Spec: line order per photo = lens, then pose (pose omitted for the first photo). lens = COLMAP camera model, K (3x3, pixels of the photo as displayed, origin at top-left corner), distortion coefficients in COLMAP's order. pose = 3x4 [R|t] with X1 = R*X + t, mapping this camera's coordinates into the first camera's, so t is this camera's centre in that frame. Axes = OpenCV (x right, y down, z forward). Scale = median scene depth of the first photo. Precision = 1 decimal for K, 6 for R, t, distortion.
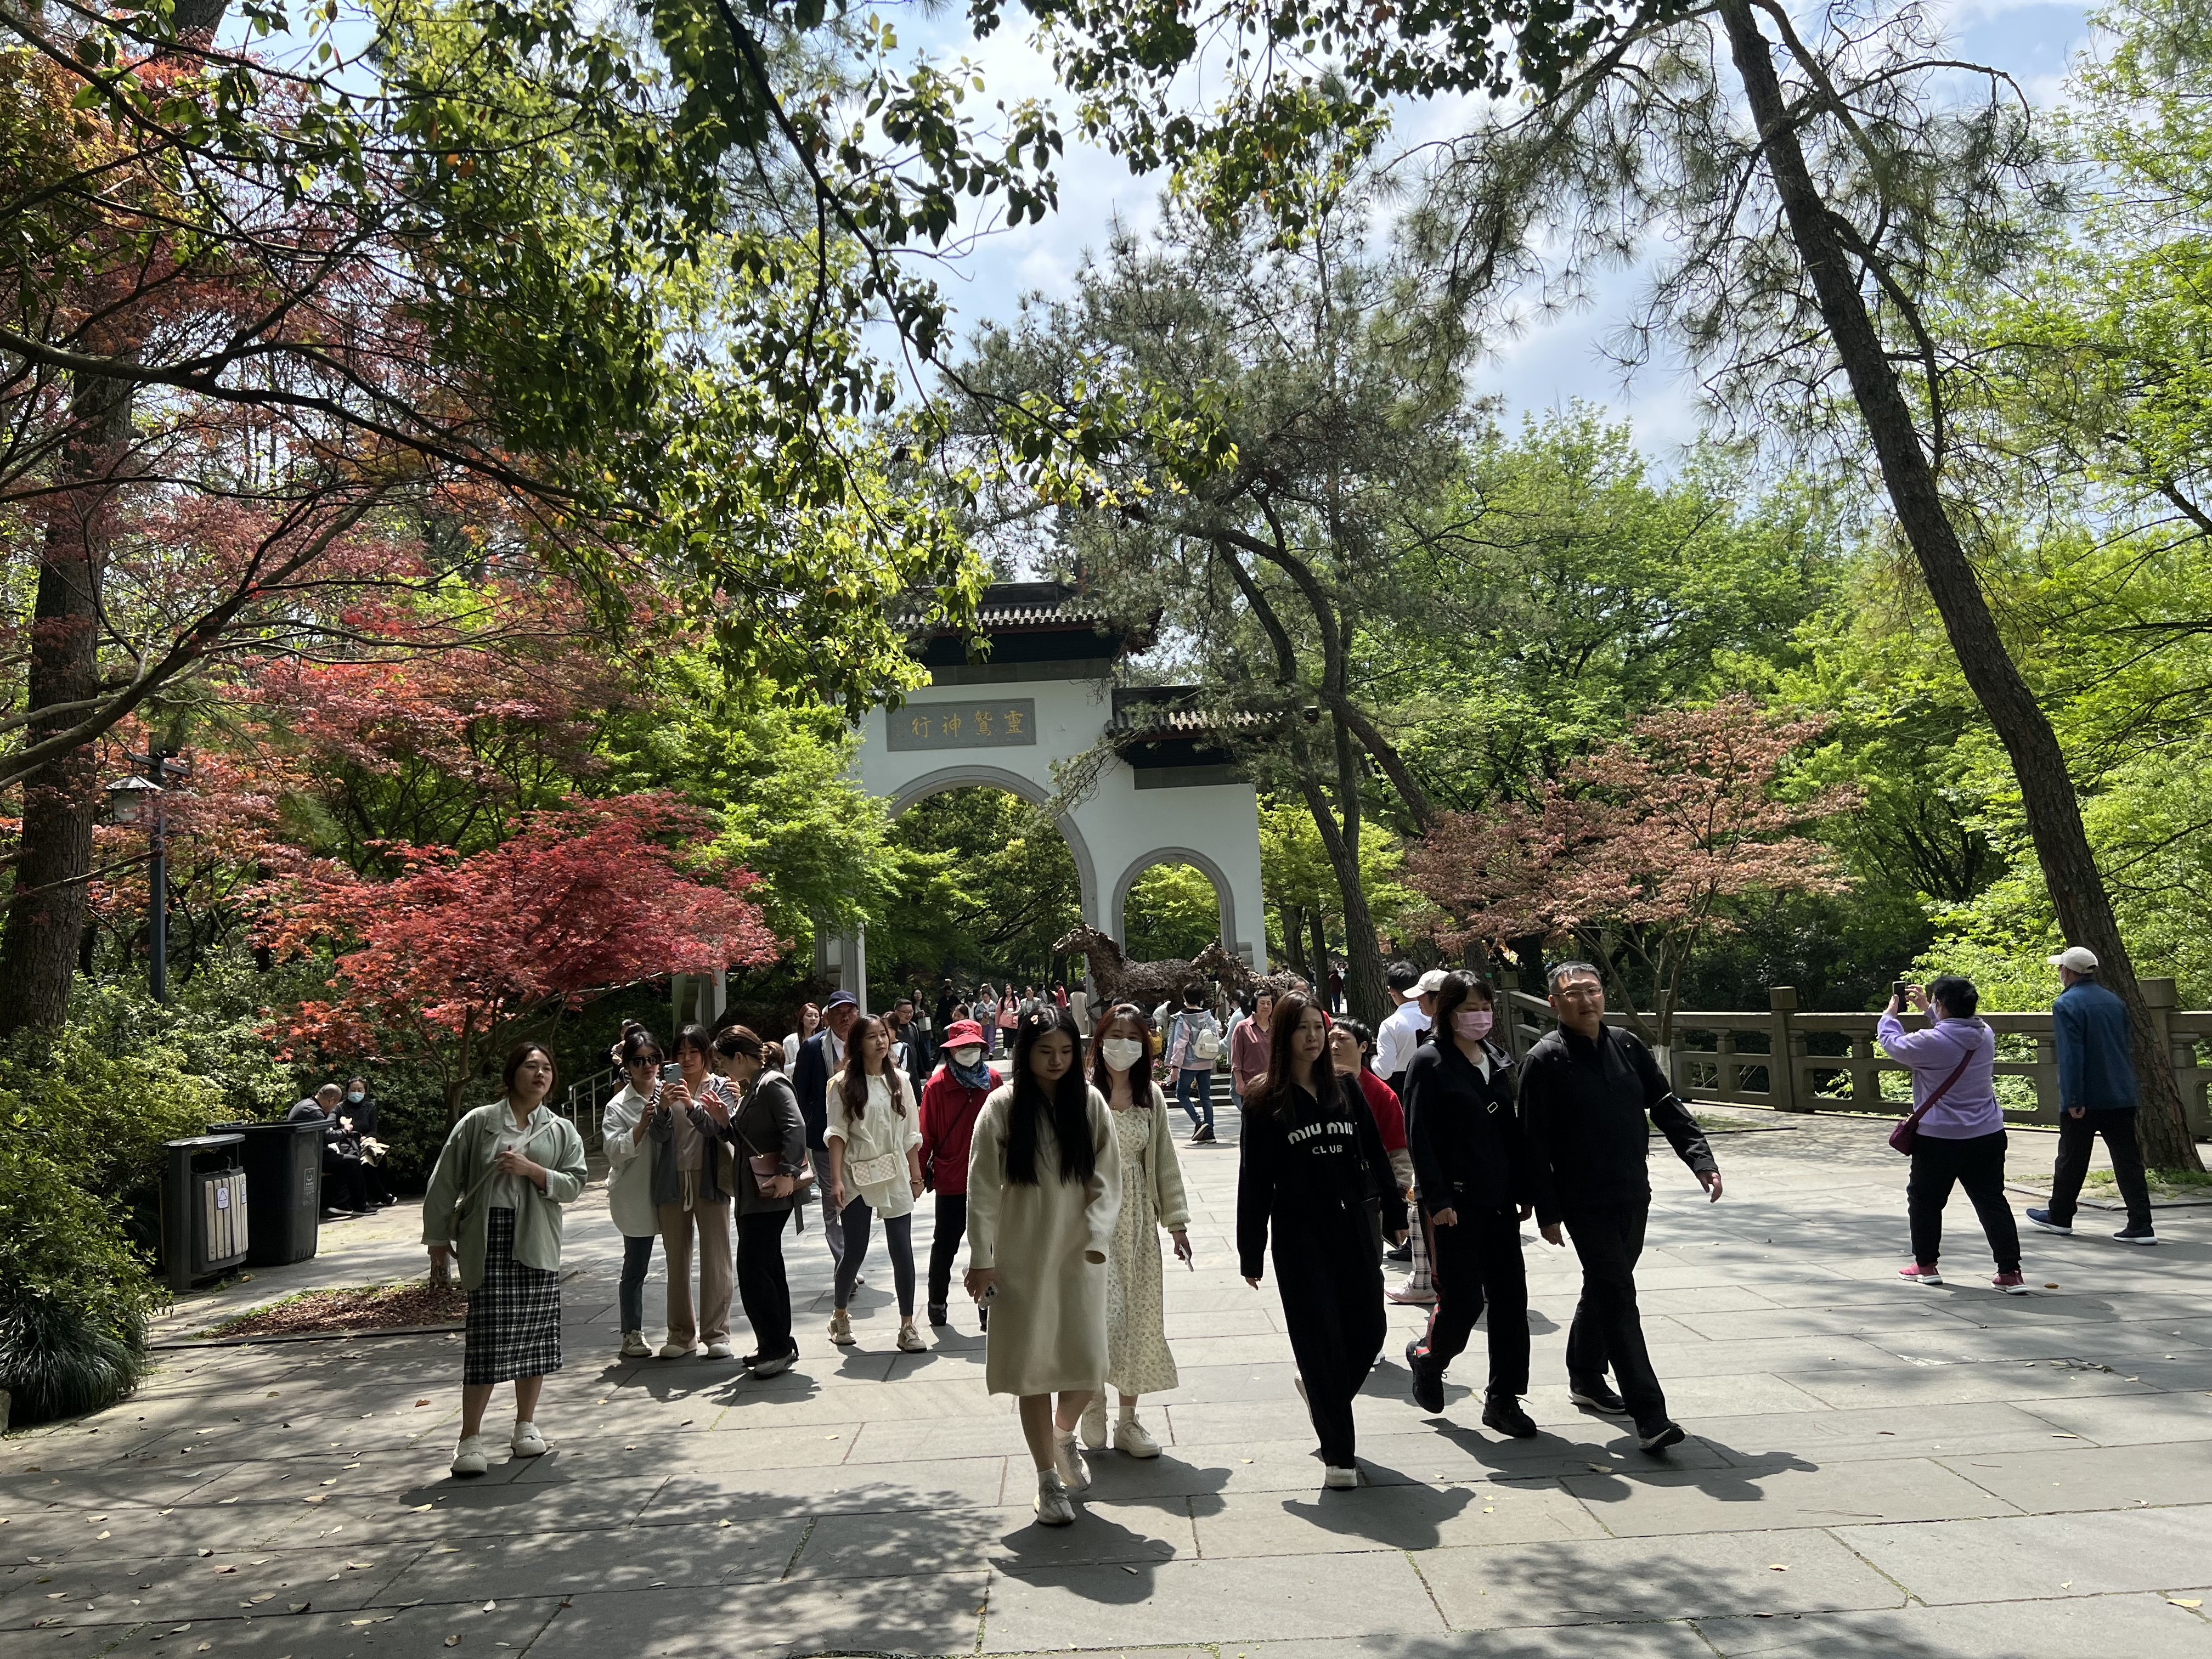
lens RADIAL K [[1666.3, 0, 1106.0], [0, 1666.3, 829.5], [0, 0, 1]] dist [-0.016159, -0.003355]
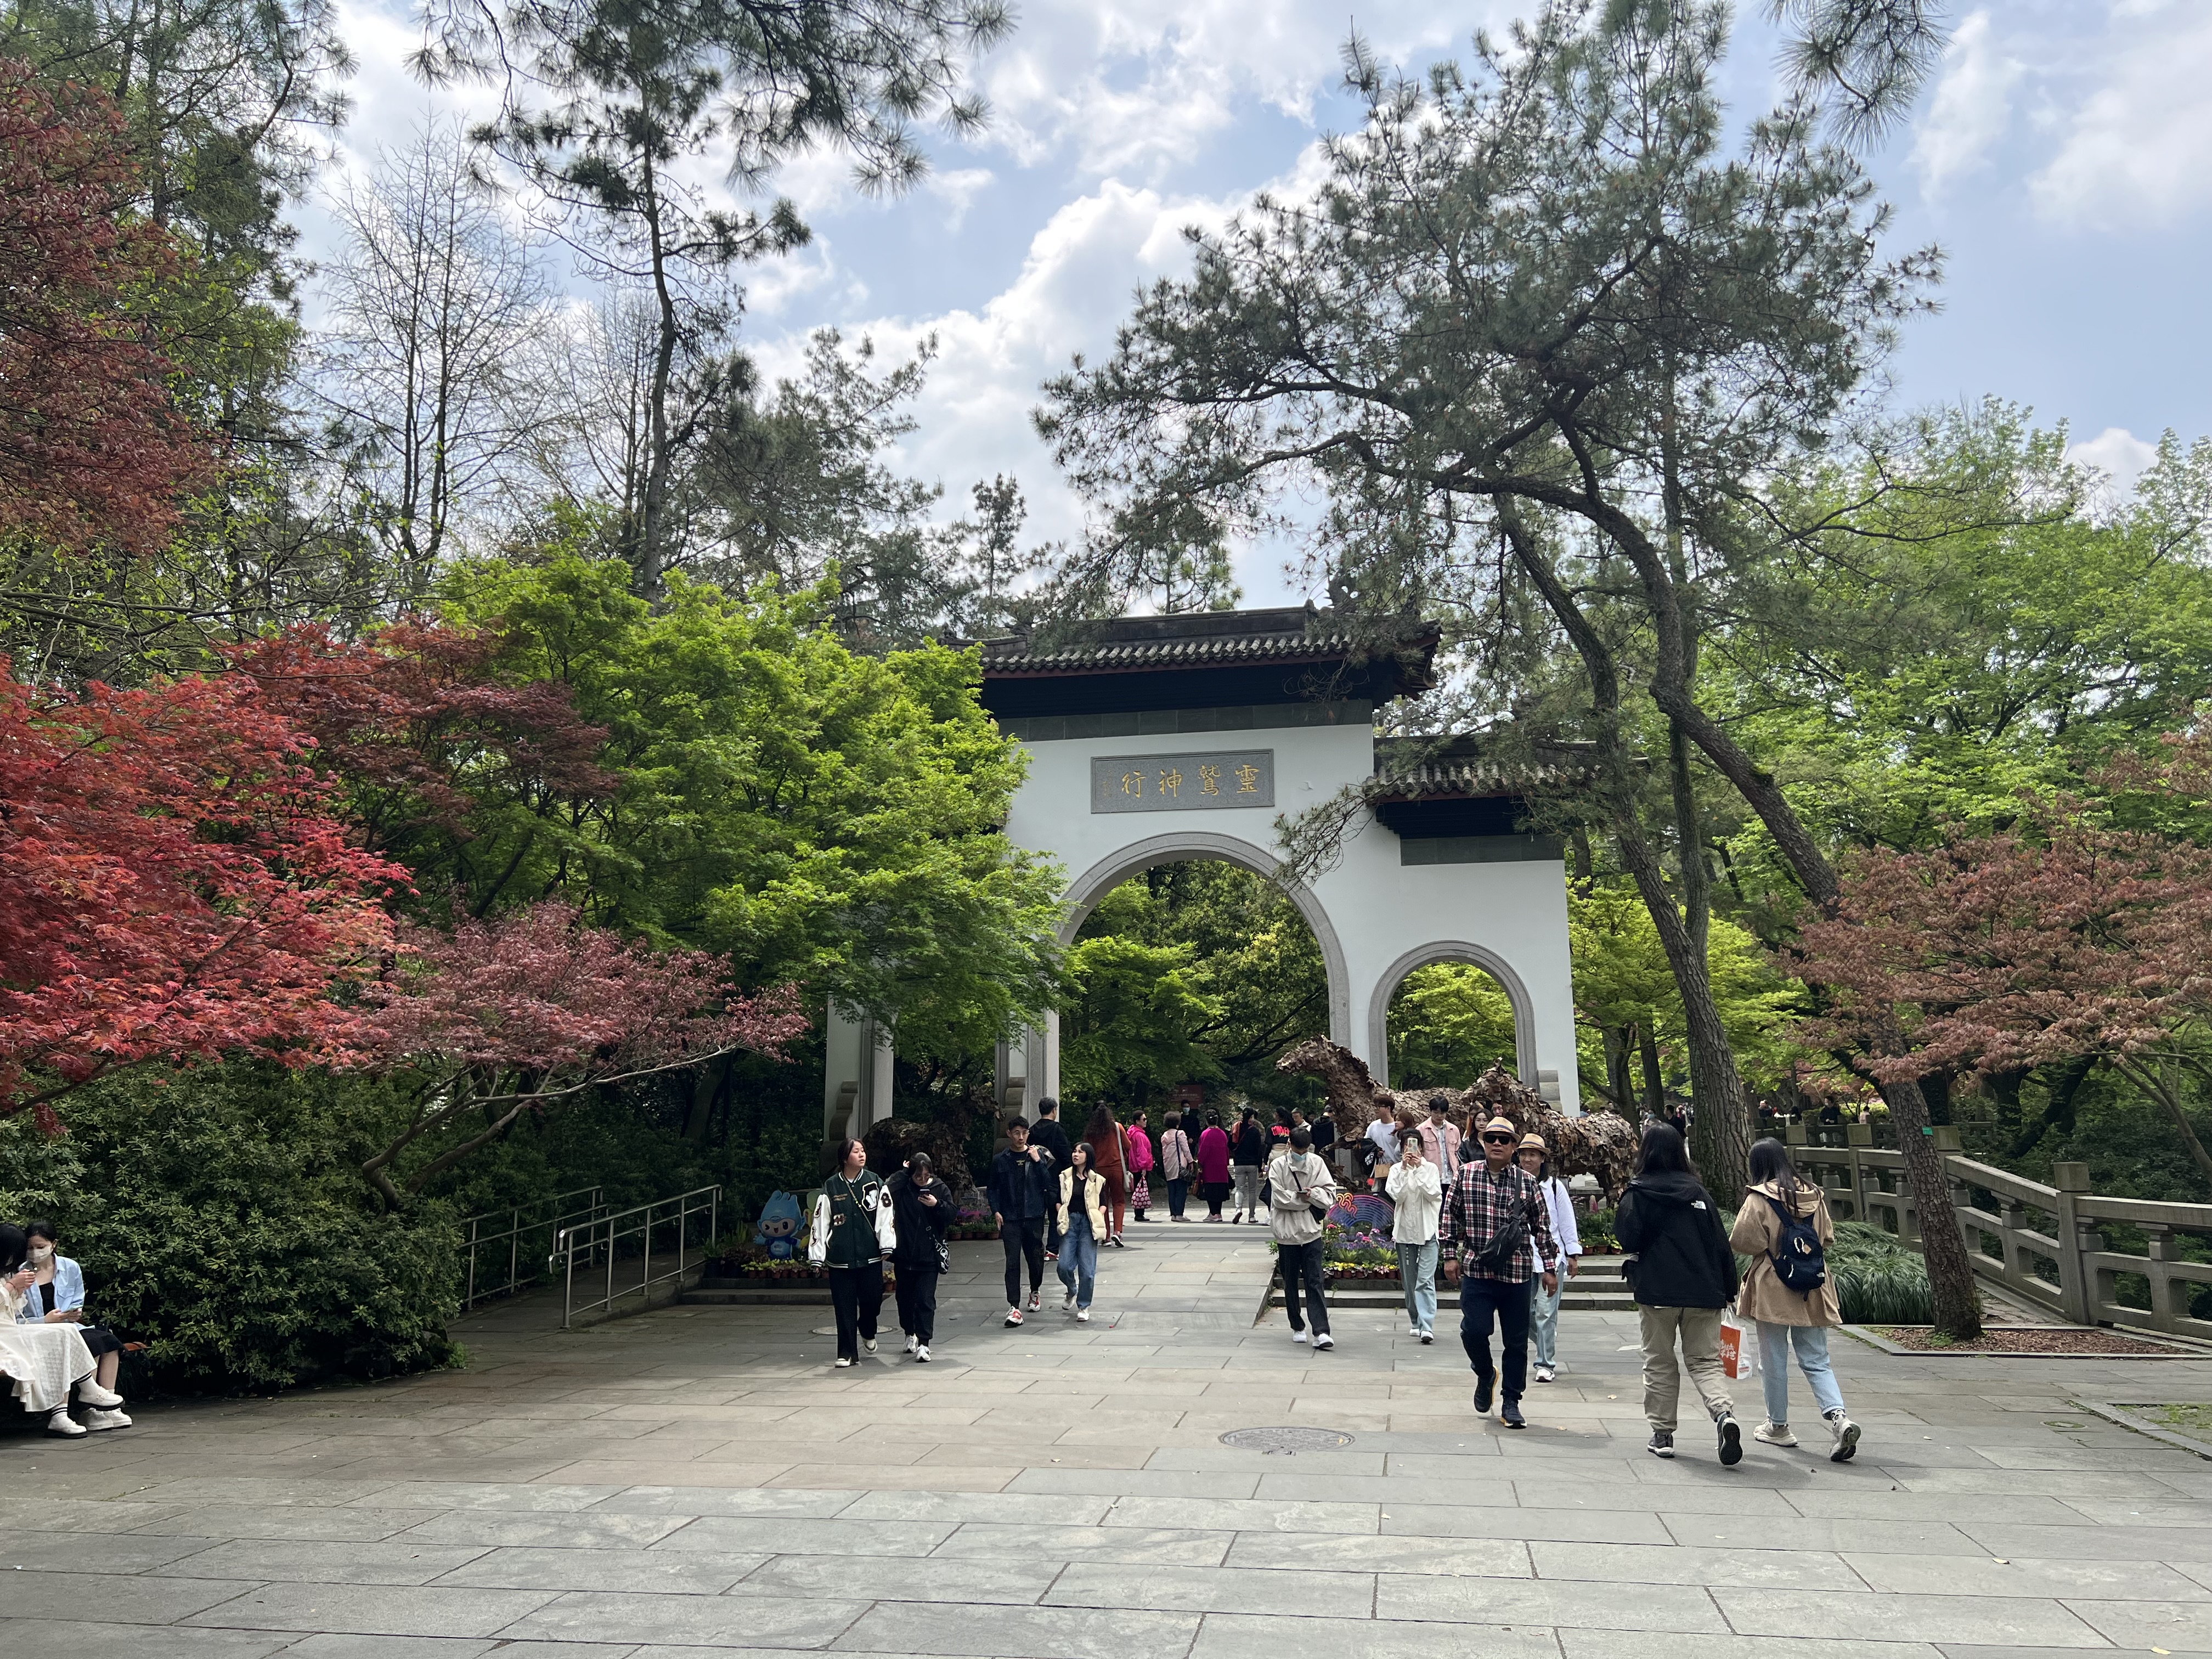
lens RADIAL K [[1666.3, 0, 1106.0], [0, 1666.3, 829.5], [0, 0, 1]] dist [-0.016159, -0.003355]
pose [[0.981380, 0.011895, -0.191710, 0.028939], [-0.025985, 0.997127, -0.071150, 0.017390], [0.190313, 0.074807, 0.978869, 0.208472]]
